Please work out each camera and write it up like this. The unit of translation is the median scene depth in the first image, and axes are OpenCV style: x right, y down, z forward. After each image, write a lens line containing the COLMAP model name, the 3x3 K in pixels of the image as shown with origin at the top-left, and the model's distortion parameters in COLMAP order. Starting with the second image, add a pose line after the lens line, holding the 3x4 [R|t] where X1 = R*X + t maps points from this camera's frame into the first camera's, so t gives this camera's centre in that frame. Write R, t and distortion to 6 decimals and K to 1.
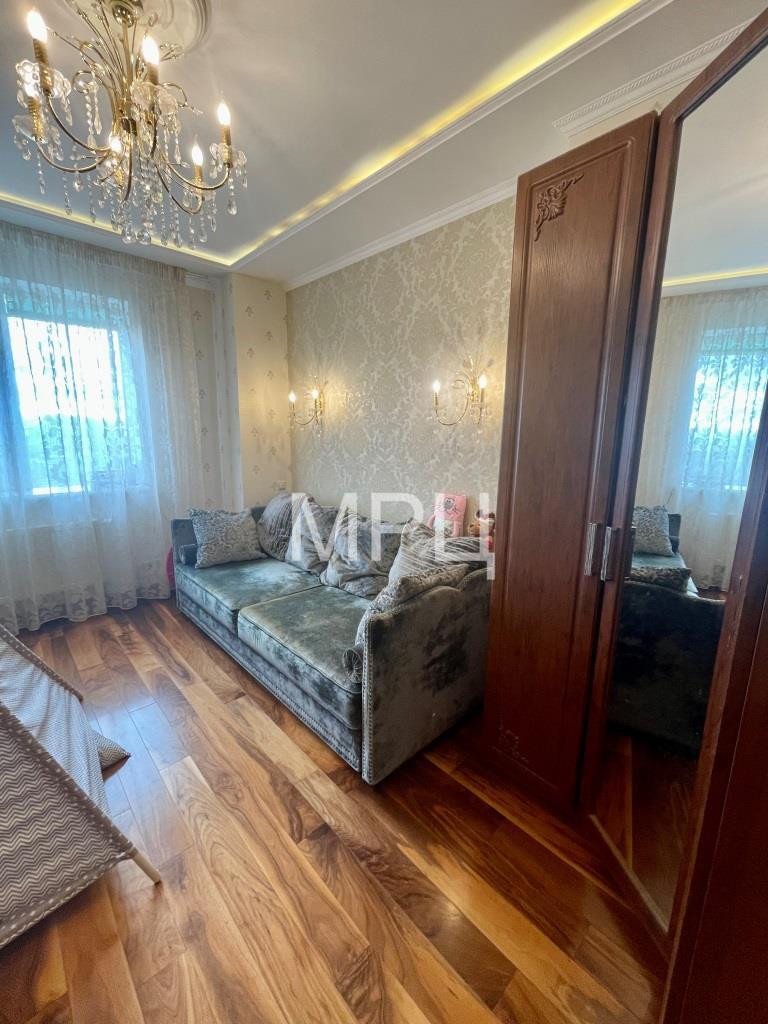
lens RADIAL K [[415.6, 0, 384.6], [0, 415.6, 510.2], [0, 0, 1]] dist [0.000071, 0.000411]
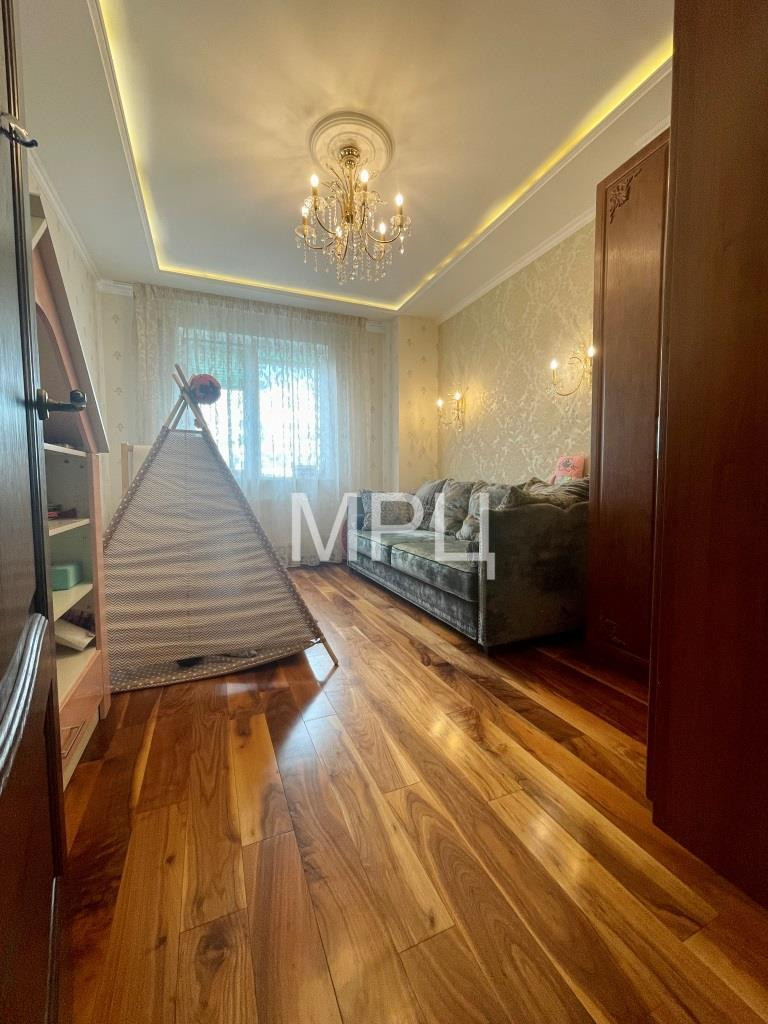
lens RADIAL K [[415.6, 0, 384.3], [0, 415.6, 511.7], [0, 0, 1]] dist [0.000071, 0.000411]
pose [[0.935319, 0.003884, -0.353785, 0.085905], [-0.048063, 0.992065, -0.116174, 0.273321], [0.350527, 0.125664, 0.928084, -0.232133]]
